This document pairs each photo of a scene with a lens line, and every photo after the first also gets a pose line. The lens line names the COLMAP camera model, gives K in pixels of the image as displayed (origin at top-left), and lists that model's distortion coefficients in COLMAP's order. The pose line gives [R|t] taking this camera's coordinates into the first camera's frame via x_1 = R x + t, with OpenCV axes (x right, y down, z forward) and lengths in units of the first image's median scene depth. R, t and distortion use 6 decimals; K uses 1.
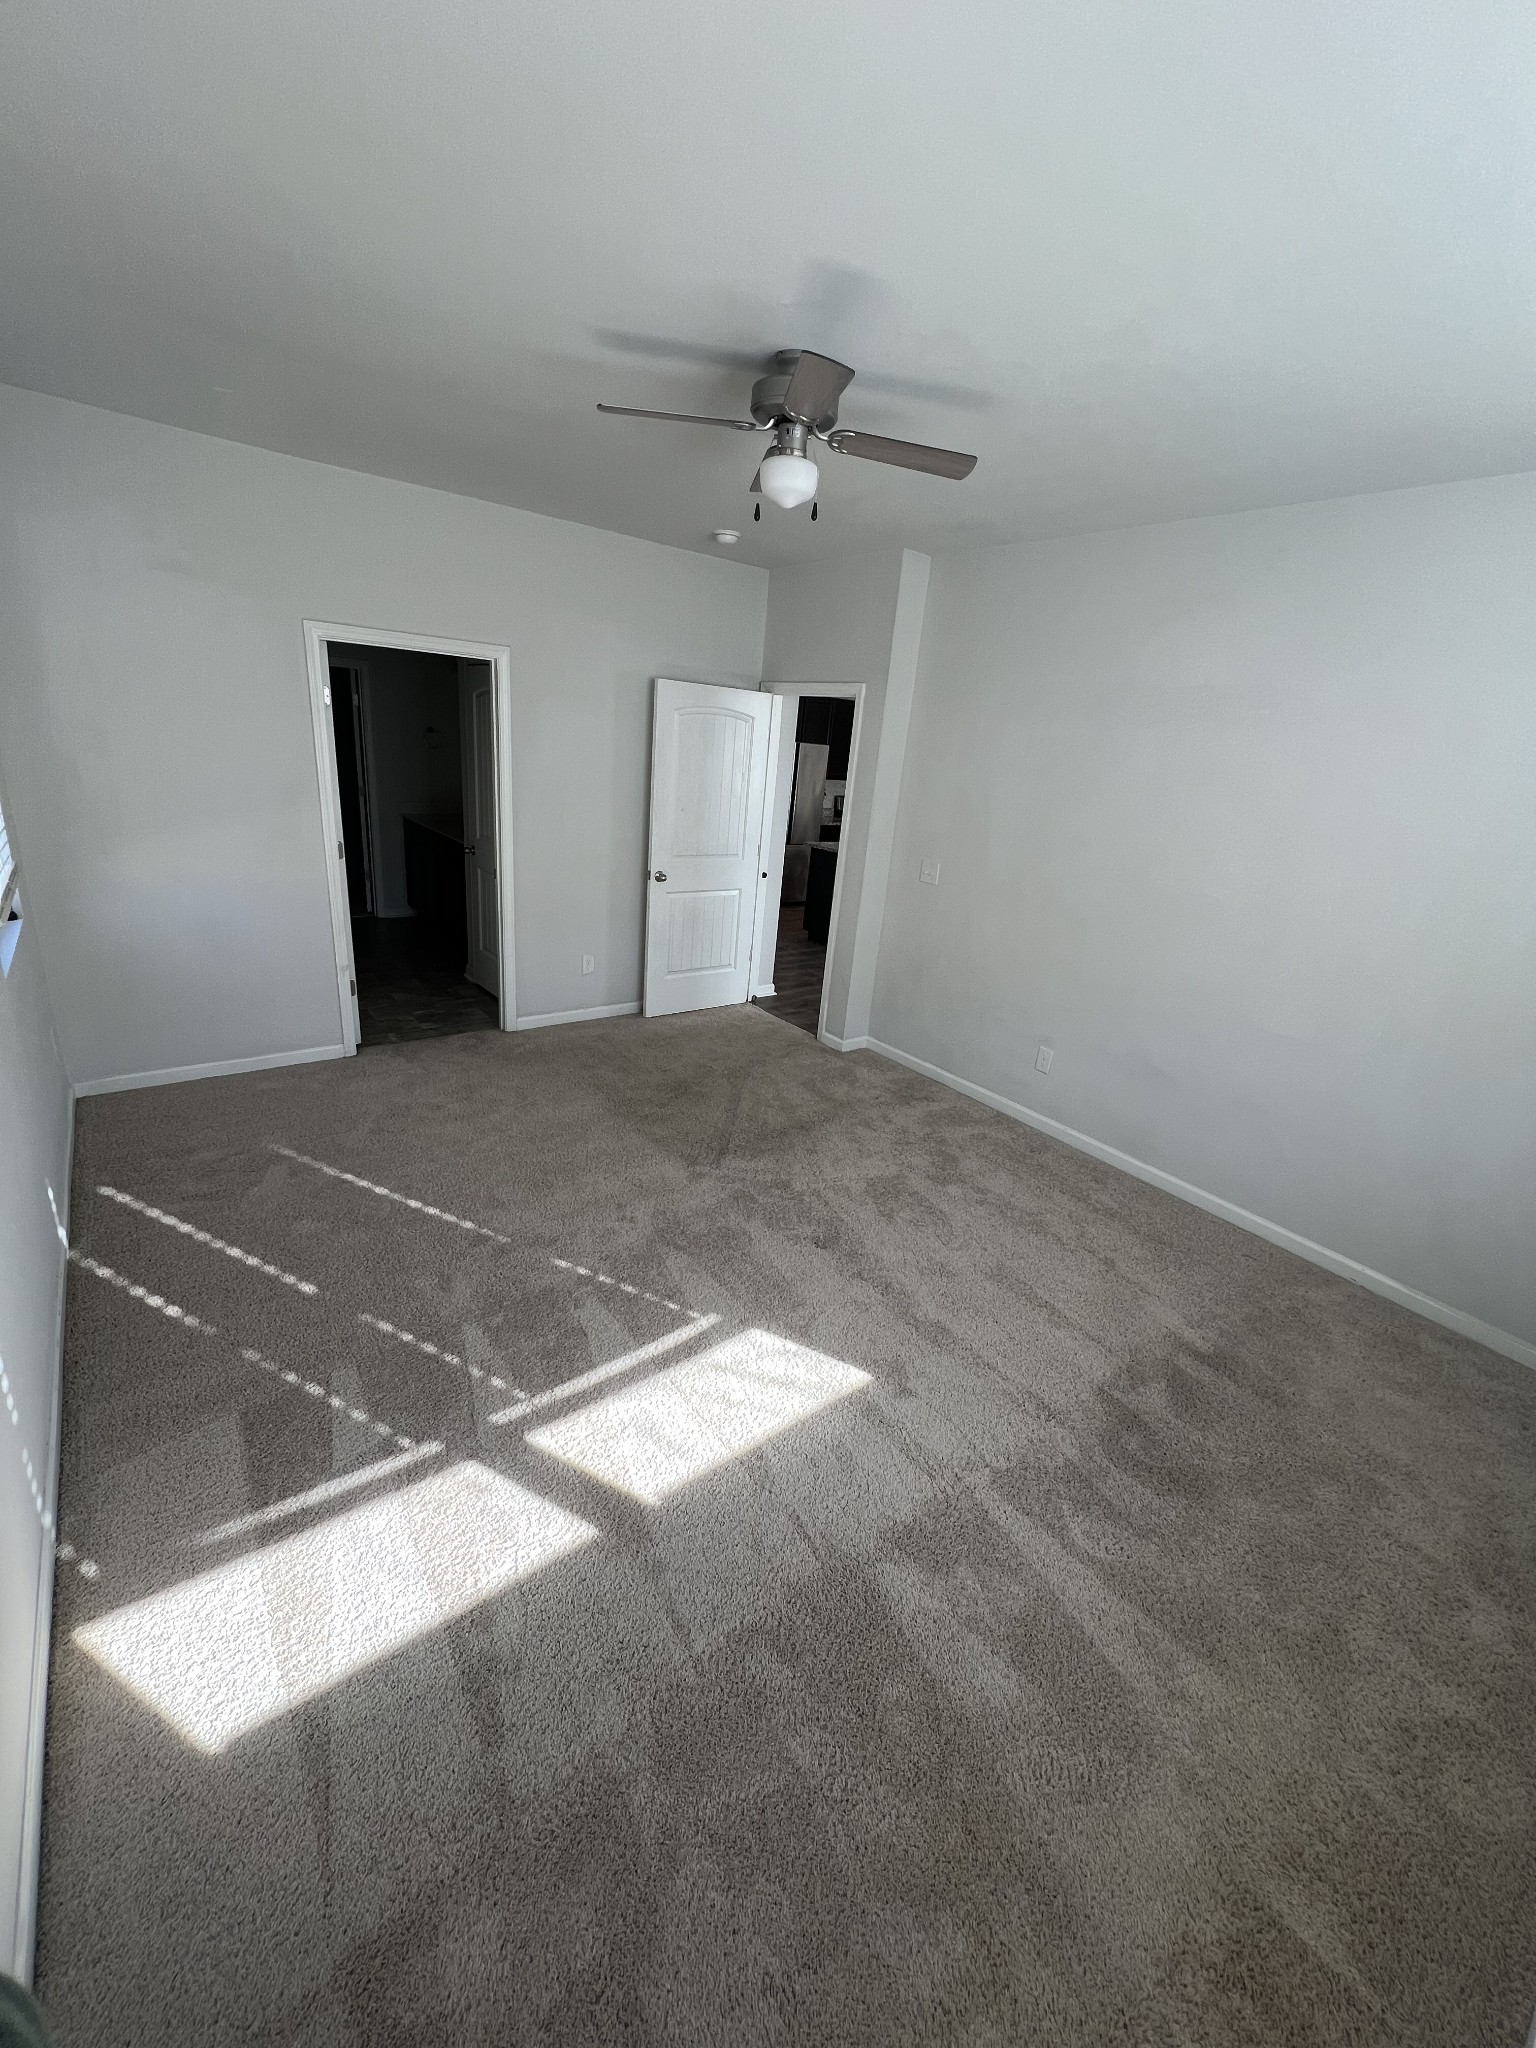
lens RADIAL K [[816.3, 0, 770.3], [0, 816.3, 1017.9], [0, 0, 1]] dist [-0.002523, 0.000866]
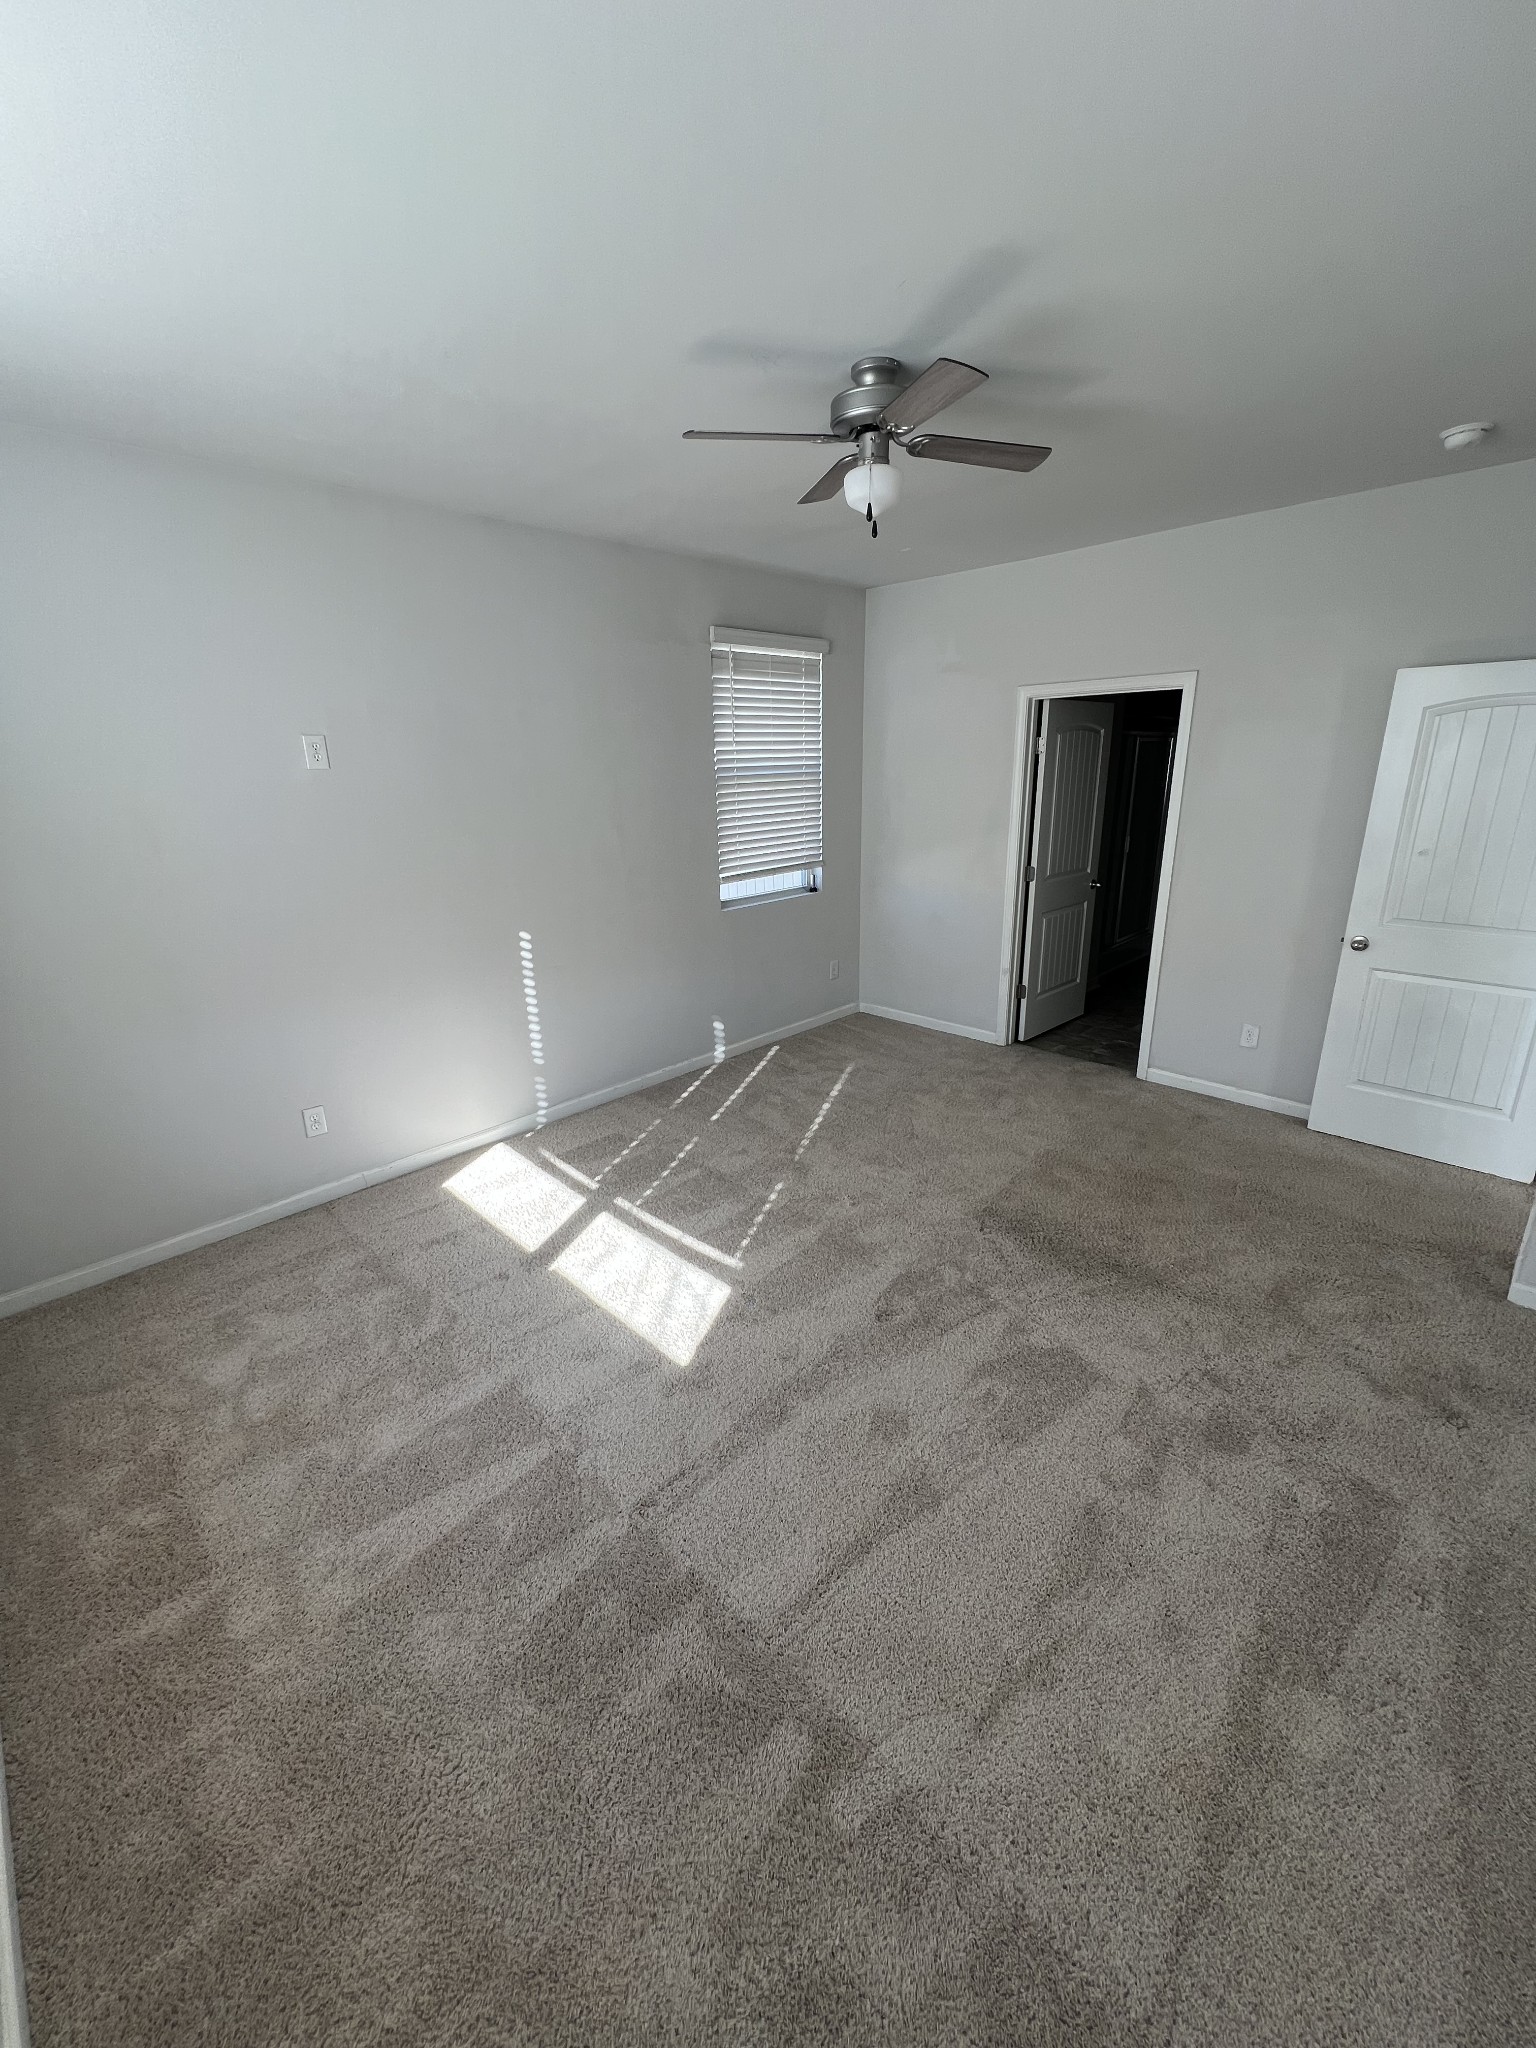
lens RADIAL K [[816.3, 0, 770.3], [0, 816.3, 1017.9], [0, 0, 1]] dist [-0.002523, 0.000866]
pose [[0.131951, 0.218814, -0.966804, 0.943331], [-0.290355, 0.941084, 0.173365, -0.161174], [0.947778, 0.257840, 0.187711, 0.733621]]
